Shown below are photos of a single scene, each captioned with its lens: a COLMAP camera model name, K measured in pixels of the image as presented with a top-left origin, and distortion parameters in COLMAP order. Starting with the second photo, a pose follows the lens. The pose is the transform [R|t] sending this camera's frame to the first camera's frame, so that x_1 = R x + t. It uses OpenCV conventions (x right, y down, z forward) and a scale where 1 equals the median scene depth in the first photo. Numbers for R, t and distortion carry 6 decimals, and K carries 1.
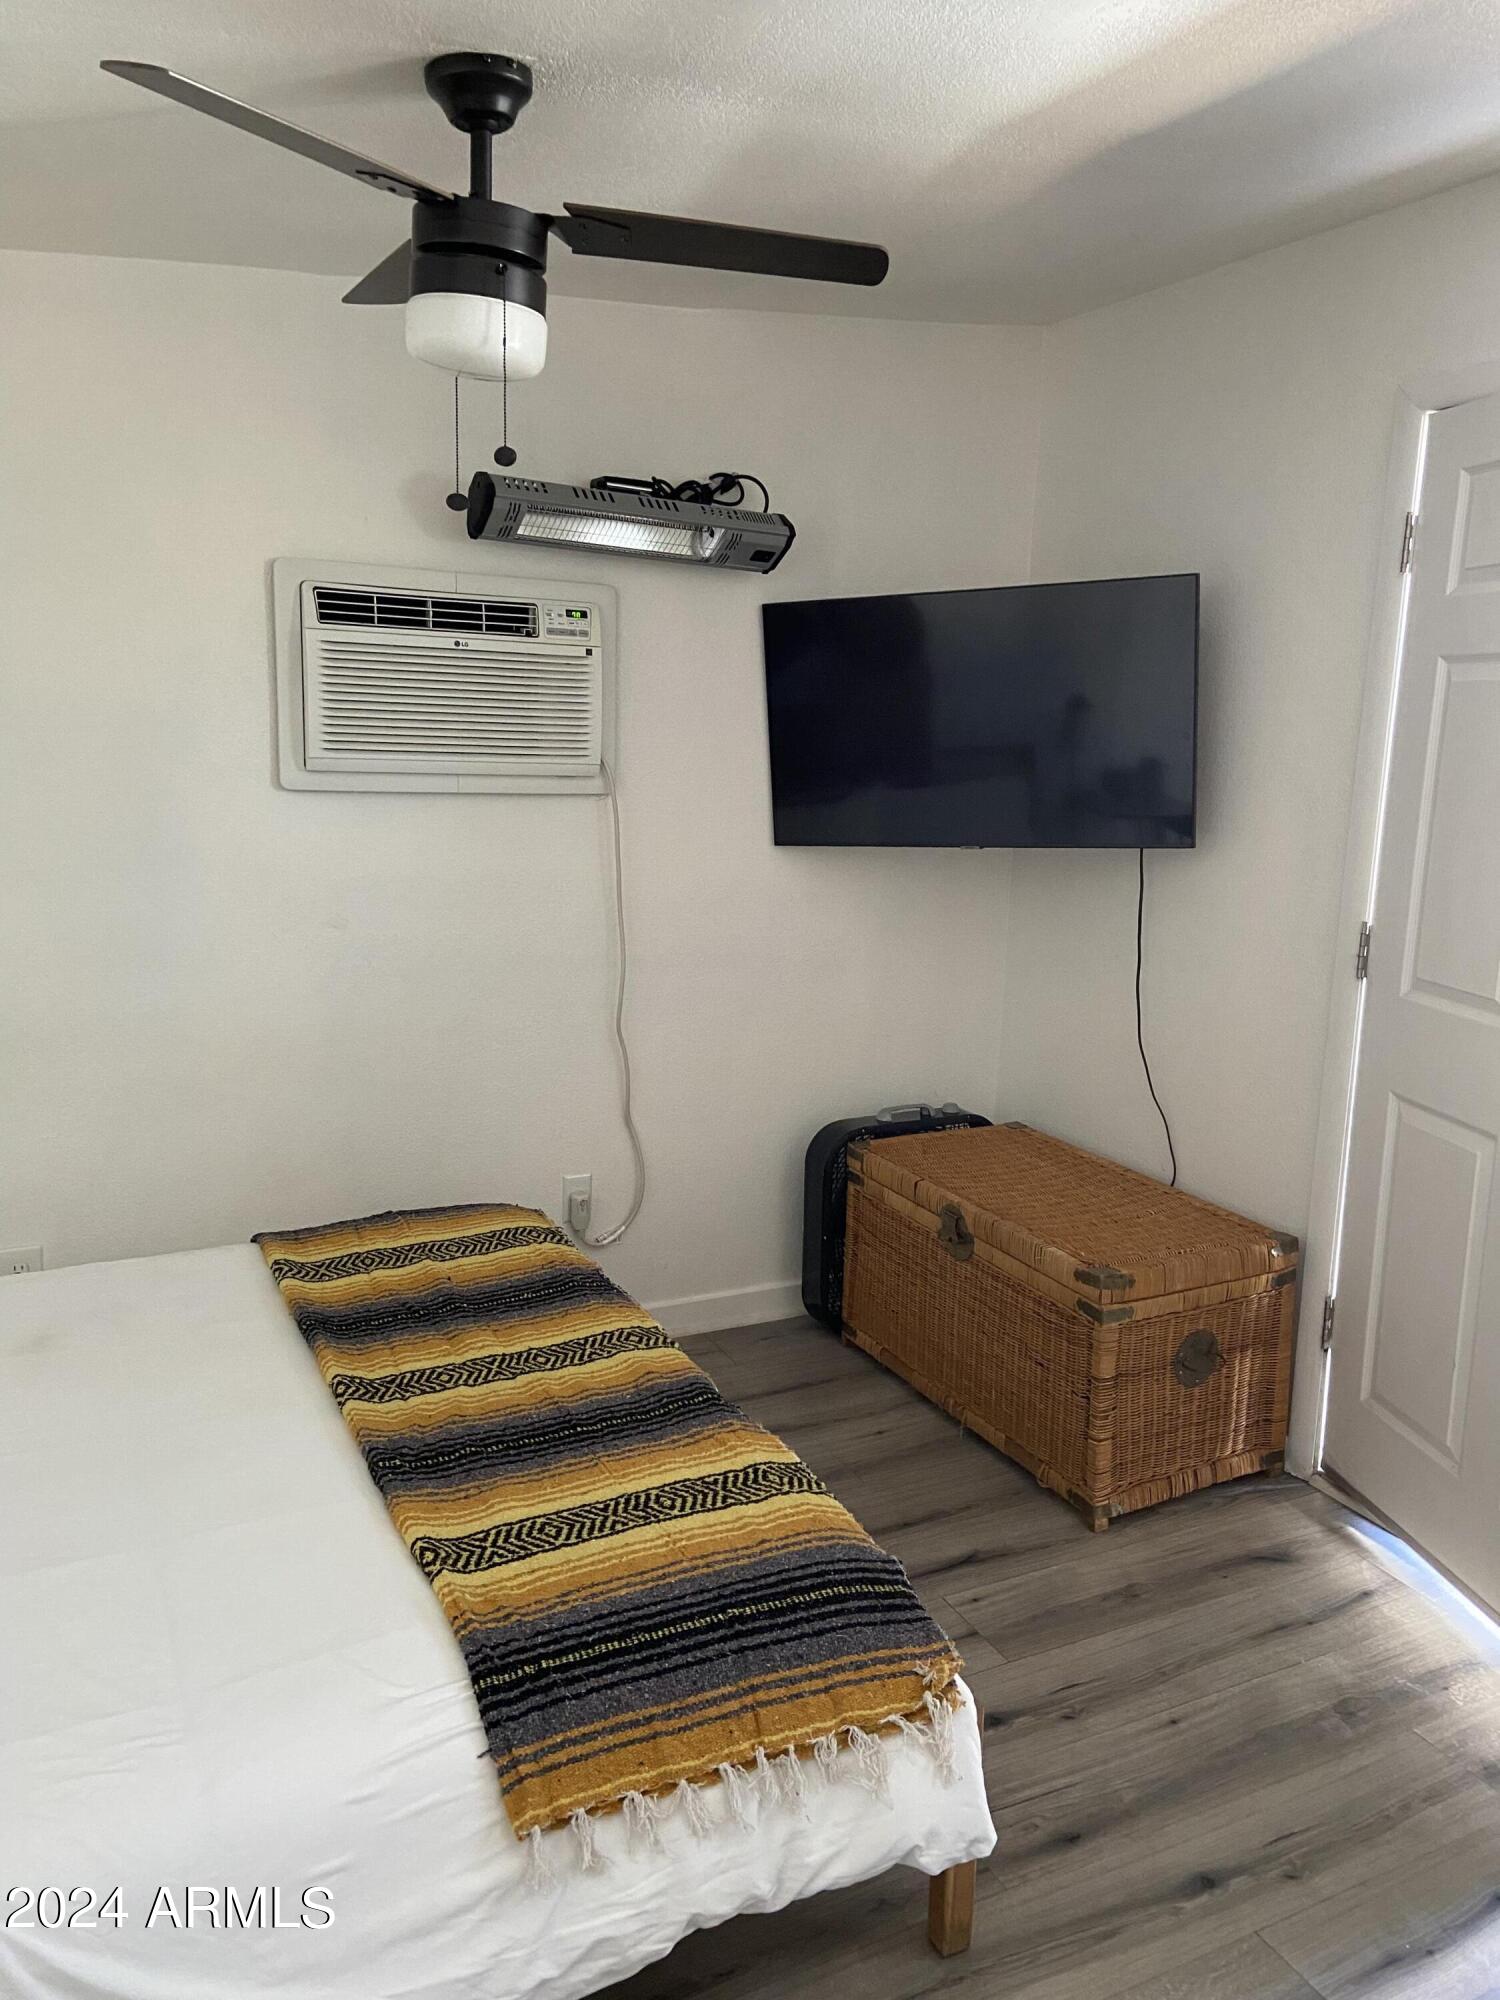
lens RADIAL K [[1504.8, 0, 752.9], [0, 1504.8, 1005.3], [0, 0, 1]] dist [0.127700, -0.164445]
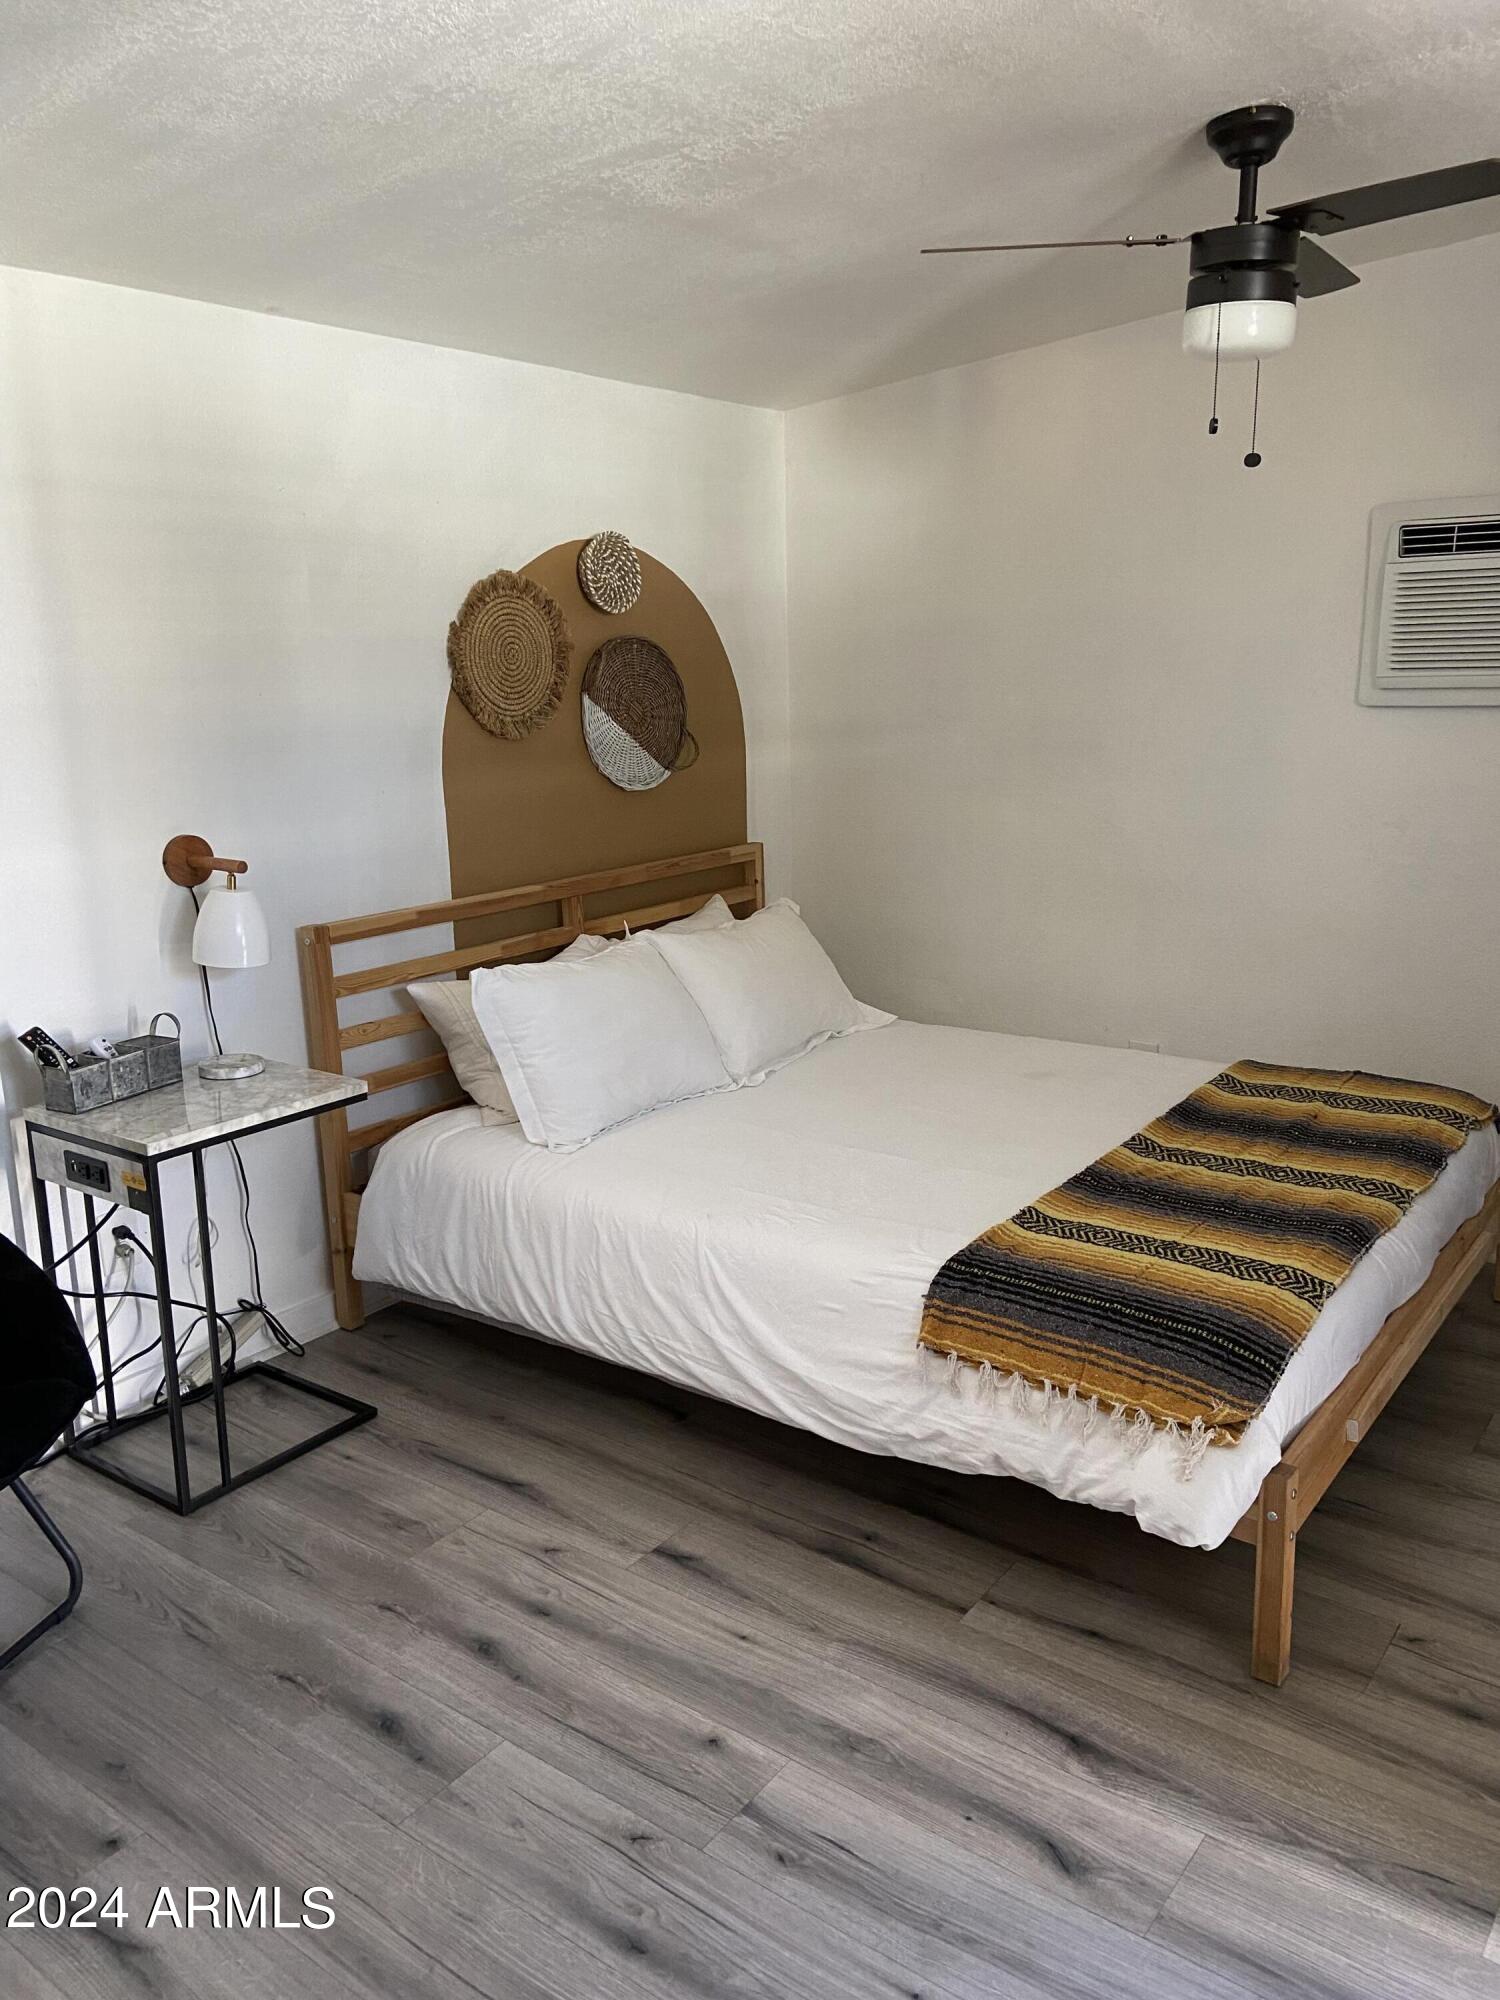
lens RADIAL K [[1514.8, 0, 751.2], [0, 1514.8, 1041.2], [0, 0, 1]] dist [0.063137, -0.000317]
pose [[0.426324, 0.183135, -0.885838, 0.962435], [-0.140740, 0.980795, 0.135032, 0.033227], [0.893555, 0.067106, 0.443911, 0.103201]]
